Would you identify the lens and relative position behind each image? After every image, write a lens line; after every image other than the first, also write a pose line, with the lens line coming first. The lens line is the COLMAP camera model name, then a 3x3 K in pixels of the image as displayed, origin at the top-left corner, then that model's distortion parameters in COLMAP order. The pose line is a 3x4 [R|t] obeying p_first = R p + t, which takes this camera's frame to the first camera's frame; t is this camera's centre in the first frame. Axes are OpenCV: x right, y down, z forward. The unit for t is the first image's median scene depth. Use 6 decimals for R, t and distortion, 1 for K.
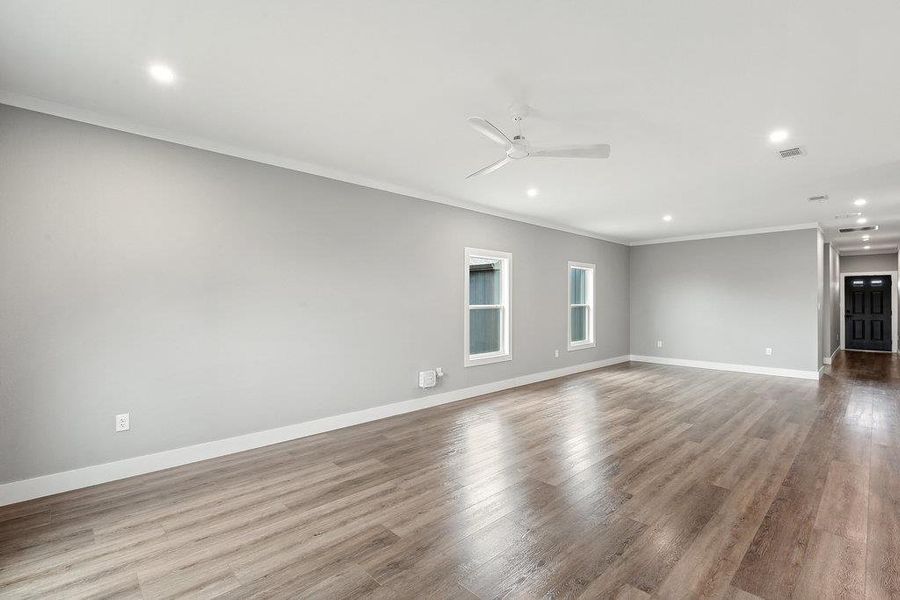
lens RADIAL K [[407.5, 0, 450.3], [0, 407.5, 300.5], [0, 0, 1]] dist [-0.003840, -0.002940]
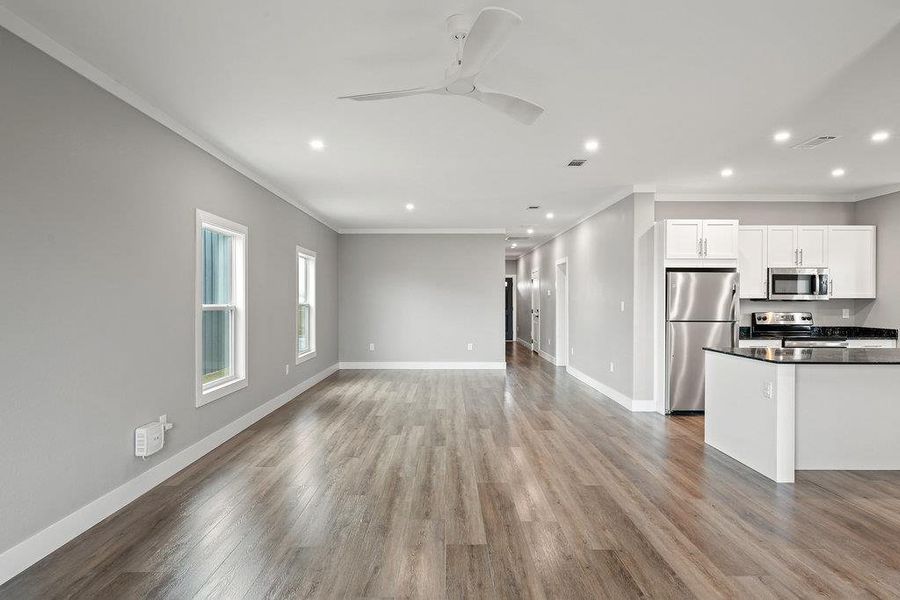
lens RADIAL K [[492.2, 0, 448.8], [0, 492.2, 301.9], [0, 0, 1]] dist [0.001284, -0.000632]
pose [[0.688666, -0.002940, 0.725073, -0.174215], [-0.002906, 0.999973, 0.006815, 0.000782], [-0.725073, -0.006801, 0.688639, 0.165323]]
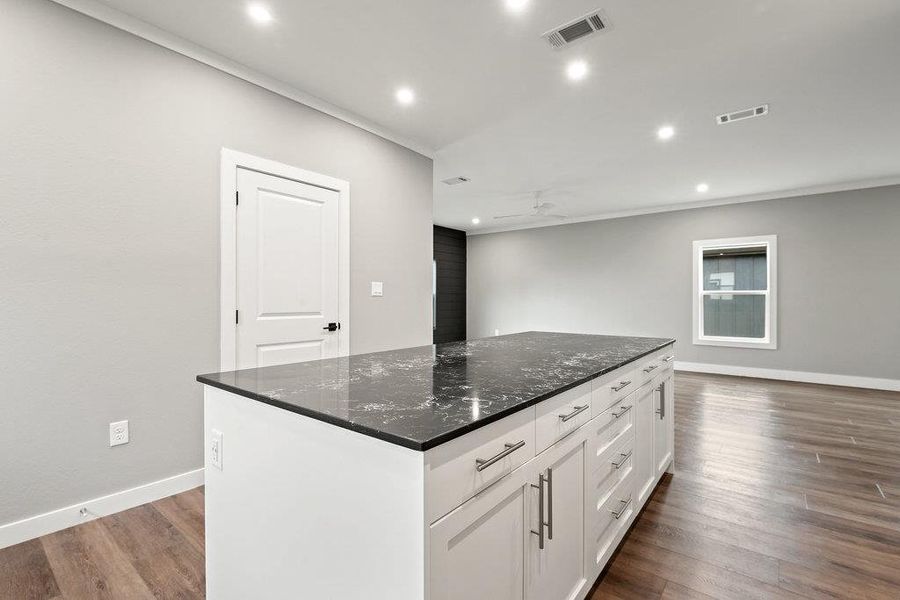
lens RADIAL K [[407.5, 0, 449.4], [0, 407.5, 298.0], [0, 0, 1]] dist [-0.003840, -0.002940]
pose [[0.133484, -0.005945, -0.991033, 0.810180], [0.003807, 0.999978, -0.005486, 0.025682], [0.991044, -0.003041, 0.133504, 0.112961]]
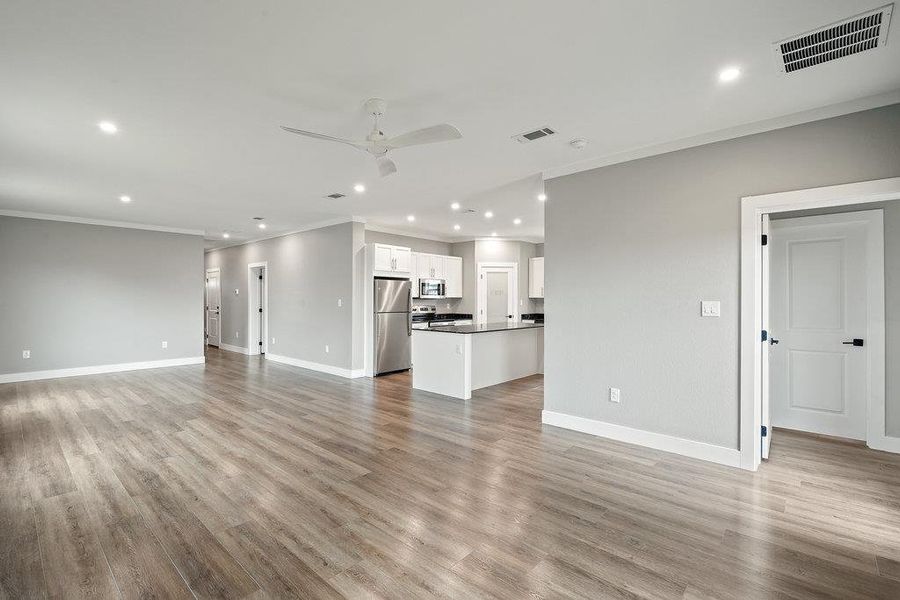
lens RADIAL K [[407.5, 0, 449.6], [0, 407.5, 297.3], [0, 0, 1]] dist [-0.003840, -0.002940]
pose [[-0.072748, 0.002526, 0.997347, -0.317423], [-0.006122, 0.999977, -0.002979, 0.001343], [-0.997332, -0.006322, -0.072731, 0.341067]]
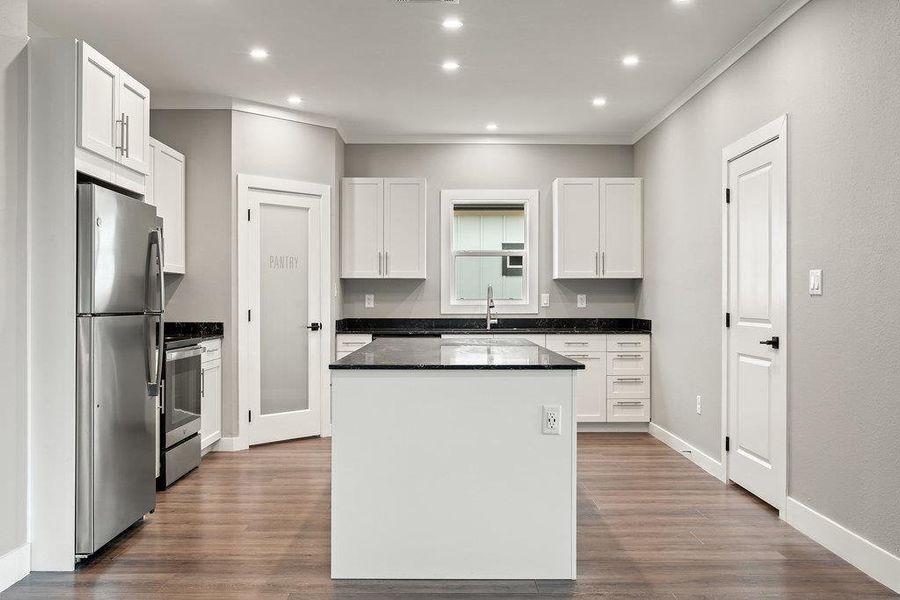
lens RADIAL K [[829.6, 0, 445.5], [0, 829.6, 303.6], [0, 0, 1]] dist [0.002979, 0.000000]
pose [[-0.724715, -0.003364, 0.689041, 0.128270], [-0.003513, 0.999993, 0.001187, 0.026029], [-0.689040, -0.001560, -0.724722, 0.640109]]
